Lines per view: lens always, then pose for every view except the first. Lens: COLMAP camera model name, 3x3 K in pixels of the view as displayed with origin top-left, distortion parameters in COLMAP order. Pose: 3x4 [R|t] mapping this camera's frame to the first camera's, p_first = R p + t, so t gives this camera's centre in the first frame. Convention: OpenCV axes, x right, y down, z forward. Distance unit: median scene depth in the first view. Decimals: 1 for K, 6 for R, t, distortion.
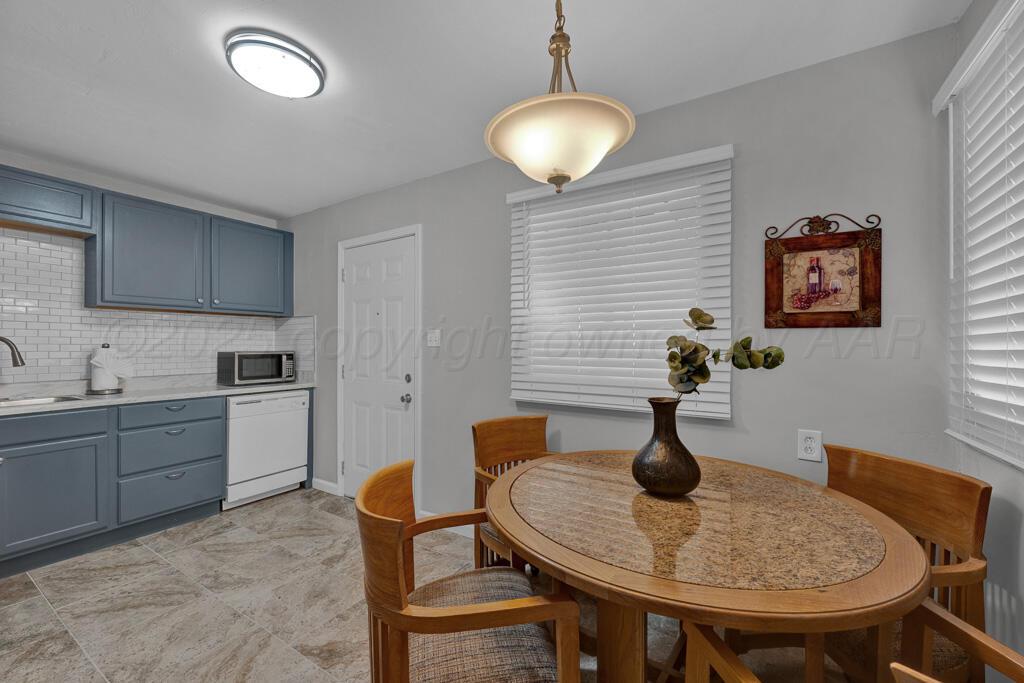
lens RADIAL K [[409.2, 0, 509.5], [0, 409.2, 342.9], [0, 0, 1]] dist [-0.000595, -0.000466]
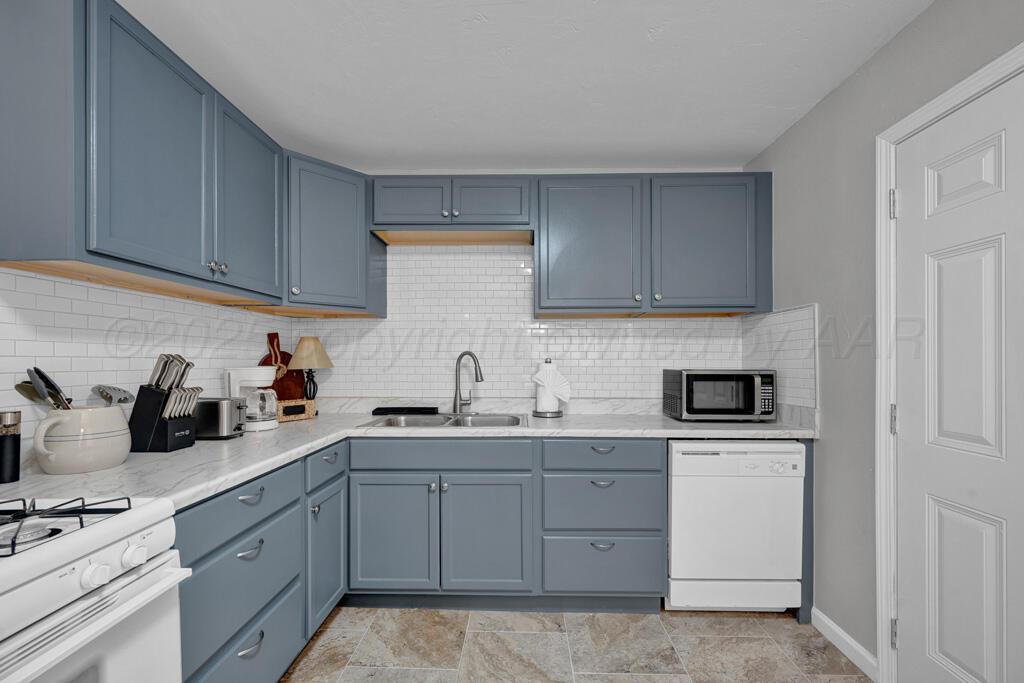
lens RADIAL K [[409.2, 0, 516.9], [0, 409.2, 360.1], [0, 0, 1]] dist [-0.000595, -0.000466]
pose [[0.524113, -0.001616, -0.851647, -0.246793], [0.006136, 0.999979, 0.001879, 0.002962], [0.851627, -0.006210, 0.524112, 0.423791]]
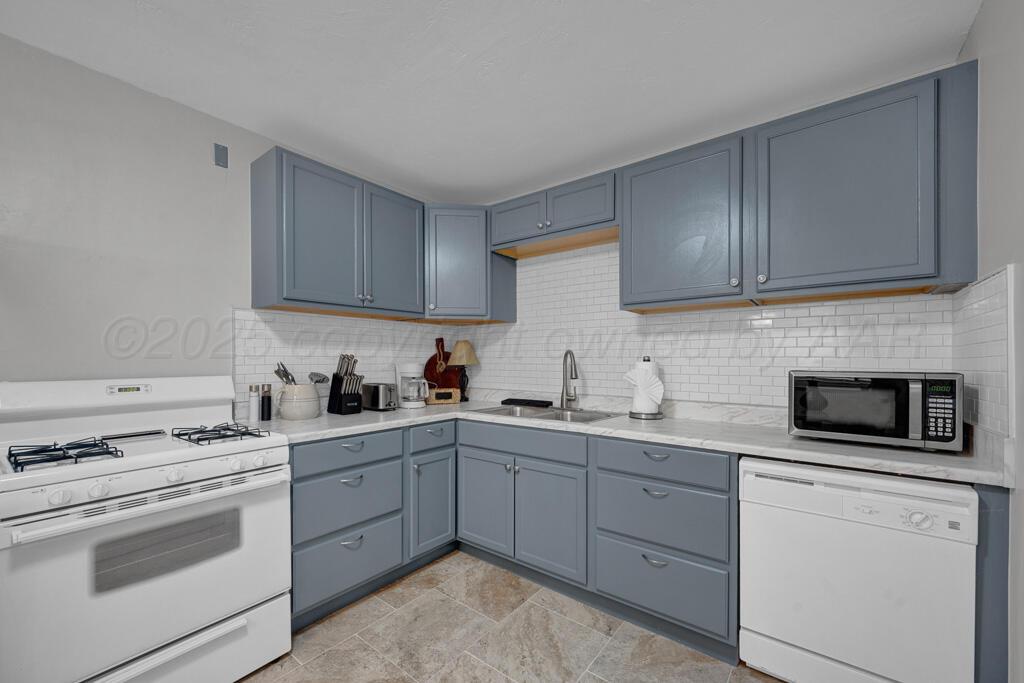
lens RADIAL K [[409.2, 0, 507.4], [0, 409.2, 360.6], [0, 0, 1]] dist [-0.000595, -0.000466]
pose [[-0.092028, 0.002888, -0.995752, -0.131065], [0.005745, 0.999981, 0.002369, 0.005847], [0.995740, -0.005503, -0.092043, 0.692583]]
